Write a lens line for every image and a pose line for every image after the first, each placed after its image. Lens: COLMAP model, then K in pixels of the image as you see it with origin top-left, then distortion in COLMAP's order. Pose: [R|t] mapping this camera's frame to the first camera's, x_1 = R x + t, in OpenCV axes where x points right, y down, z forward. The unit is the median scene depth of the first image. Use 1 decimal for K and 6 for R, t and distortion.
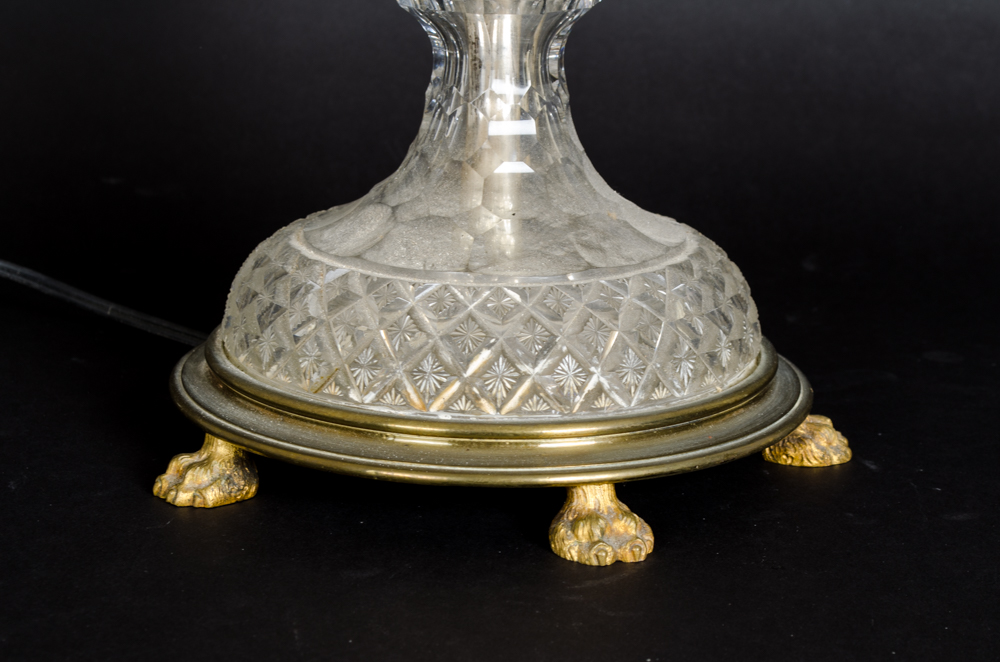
lens RADIAL K [[2533.9, 0, 497.8], [0, 2533.9, 332.5], [0, 0, 1]] dist [0.049647, 0.000000]
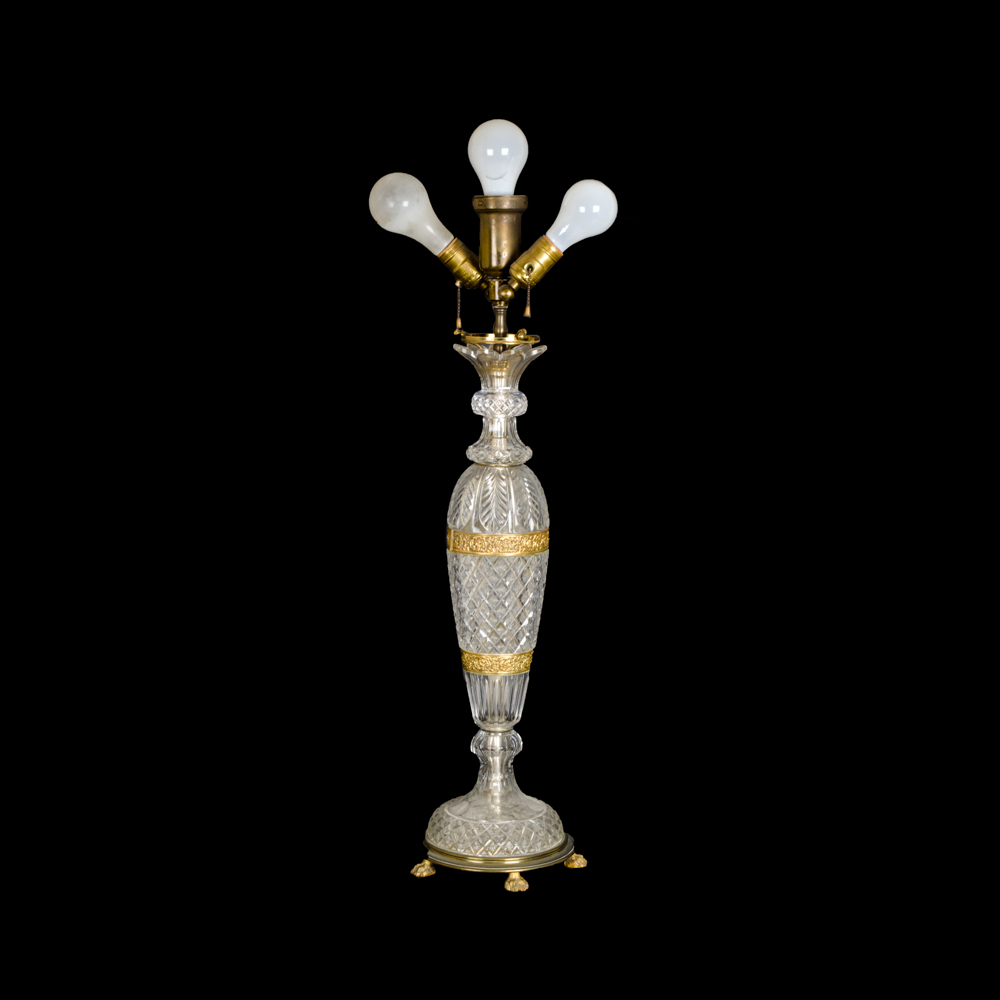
lens RADIAL K [[2065.2, 0, 507.5], [0, 2065.2, 500.5], [0, 0, 1]] dist [0.069583, 0.000000]
pose [[0.998401, -0.000244, -0.056527, 0.216756], [-0.005830, 0.994214, -0.107260, -0.183194], [0.056226, 0.107418, 0.992623, -2.452019]]
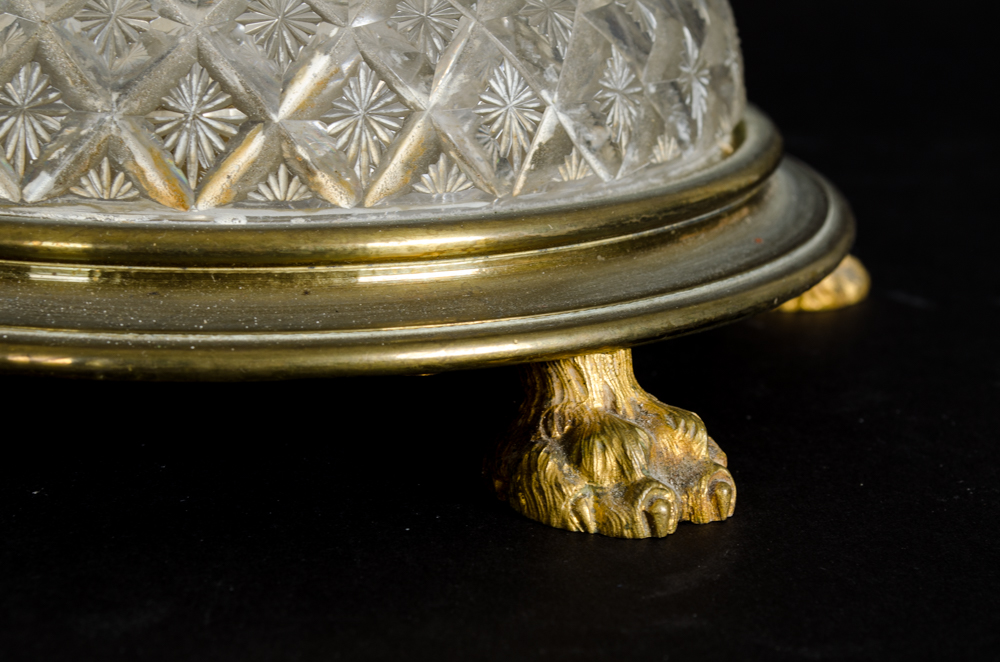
lens RADIAL K [[2533.9, 0, 496.5], [0, 2533.9, 338.2], [0, 0, 1]] dist [0.049647, 0.000000]
pose [[0.942005, -0.074176, 0.327298, -0.116147], [0.067880, 0.997223, 0.030637, 0.042035], [-0.328661, -0.006643, 0.944425, 0.582438]]
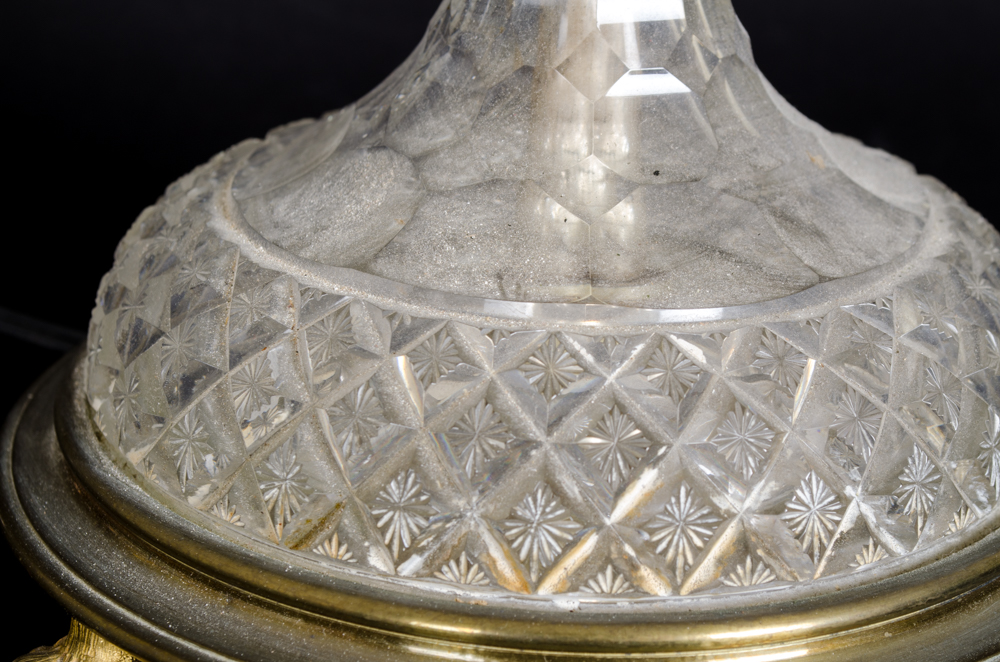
lens RADIAL K [[2177.5, 0, 501.1], [0, 2177.5, 331.2], [0, 0, 1]] dist [0.008751, 0.000000]
pose [[0.992841, -0.034108, 0.114468, -0.079688], [0.020987, 0.993267, 0.113931, -0.067803], [-0.117583, -0.110713, 0.986872, 0.576174]]
